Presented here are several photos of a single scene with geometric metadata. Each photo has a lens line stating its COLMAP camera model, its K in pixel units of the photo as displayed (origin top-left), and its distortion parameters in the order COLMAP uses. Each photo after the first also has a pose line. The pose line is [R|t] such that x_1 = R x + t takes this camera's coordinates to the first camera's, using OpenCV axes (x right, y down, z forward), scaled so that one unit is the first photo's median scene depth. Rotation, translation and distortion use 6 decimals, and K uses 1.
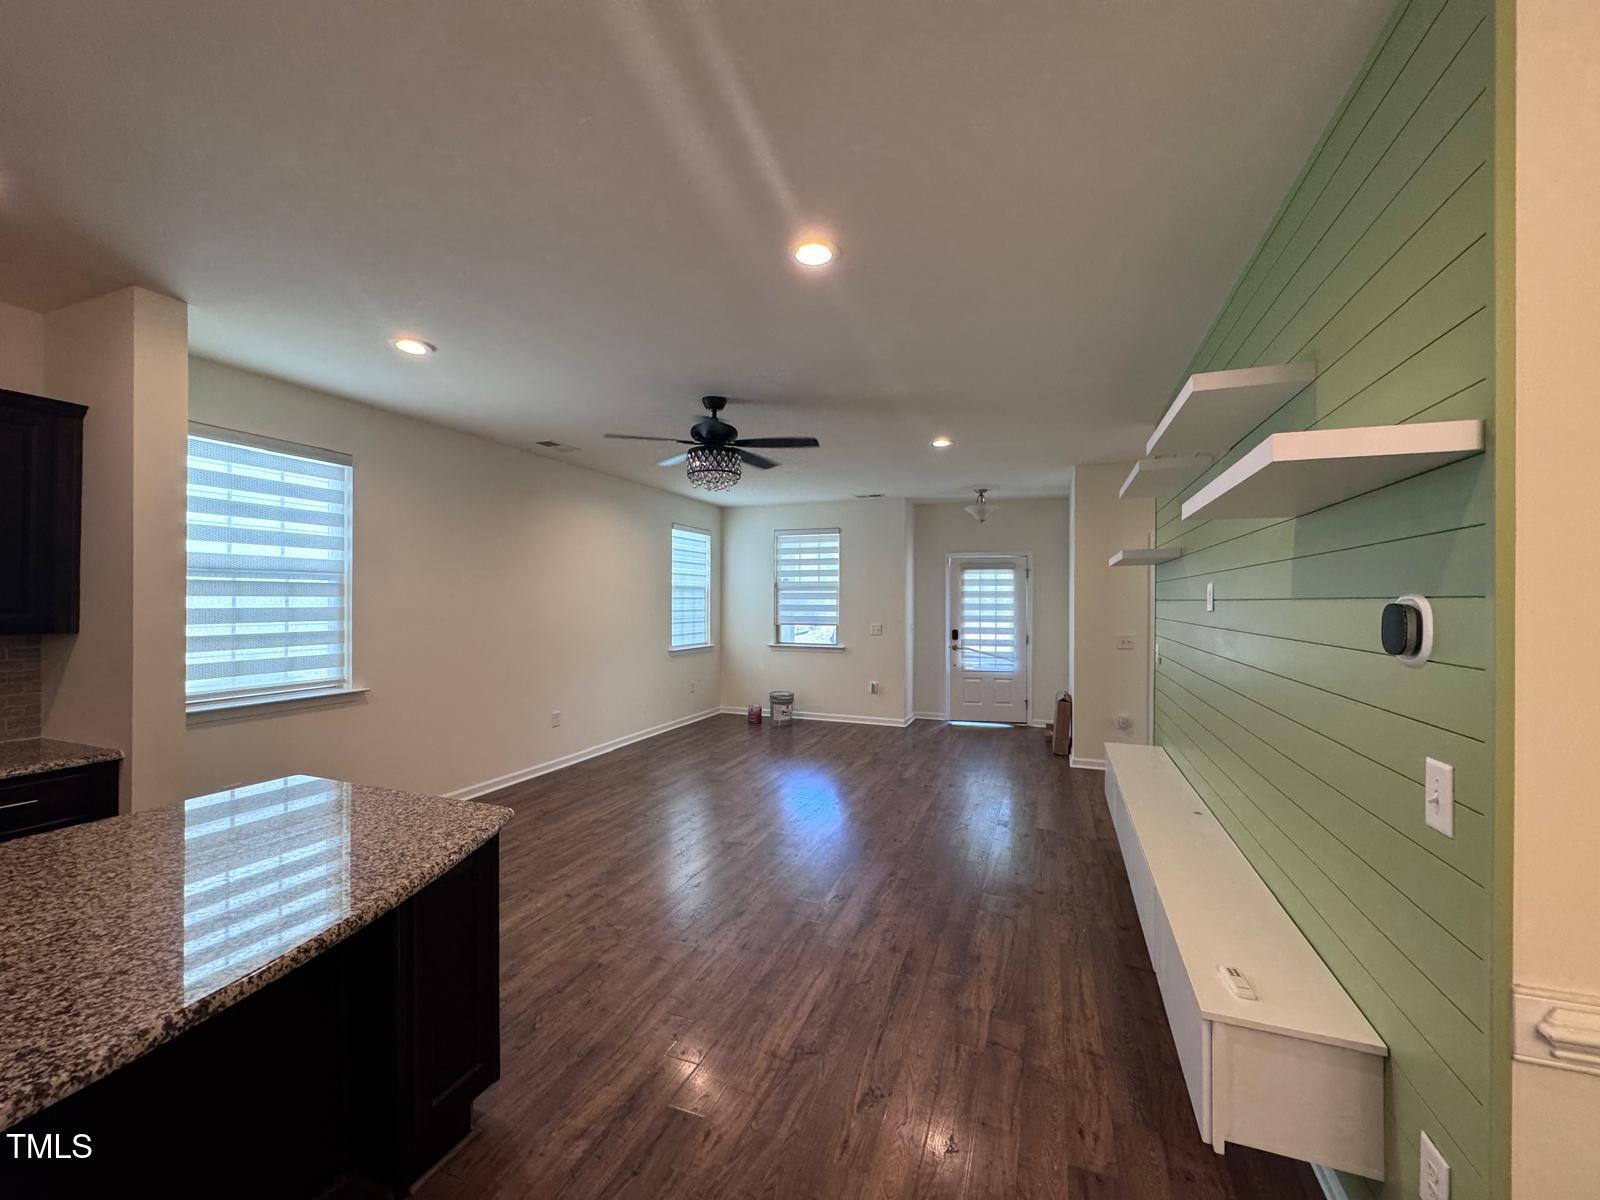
lens RADIAL K [[638.8, 0, 800.0], [0, 638.8, 600.0], [0, 0, 1]] dist [-0.001538, -0.000021]
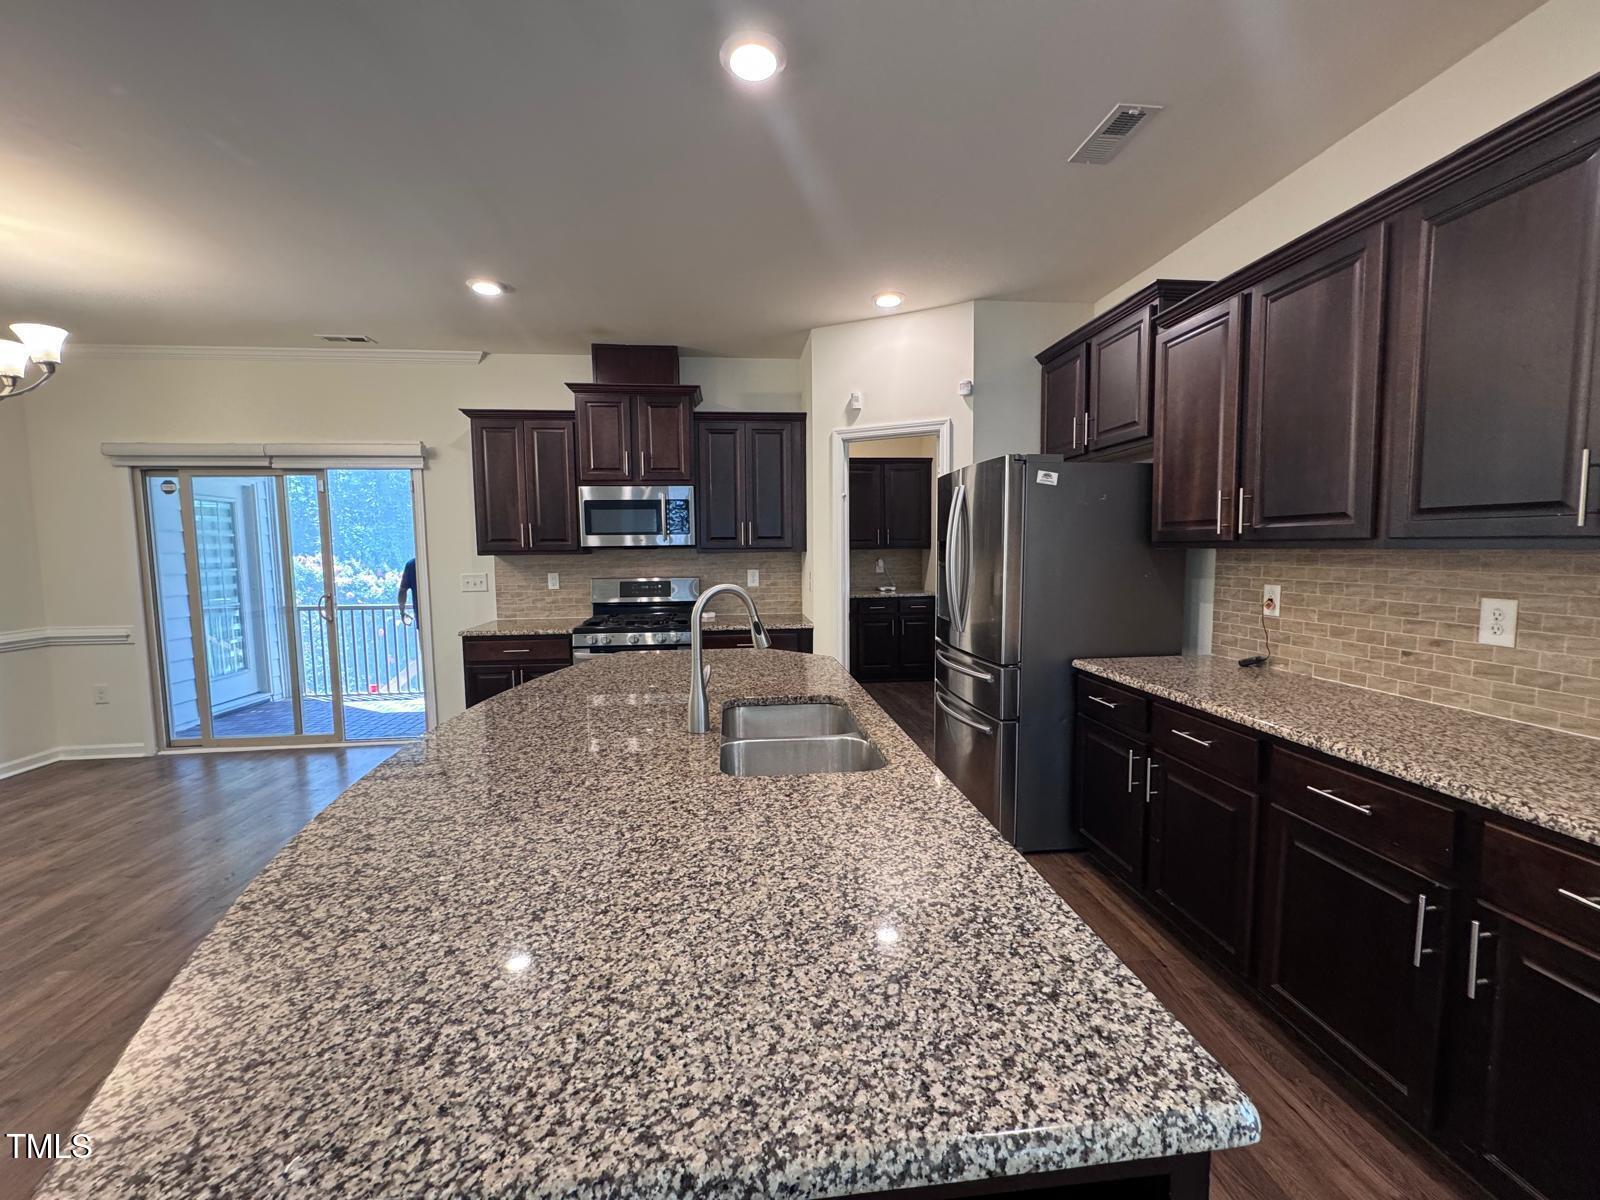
lens RADIAL K [[638.8, 0, 800.0], [0, 638.8, 600.0], [0, 0, 1]] dist [-0.001538, -0.000021]
pose [[-0.889192, 0.042628, -0.455544, -0.308615], [0.007523, 0.996878, 0.078598, 0.033093], [0.457472, 0.066462, -0.886737, 0.666394]]
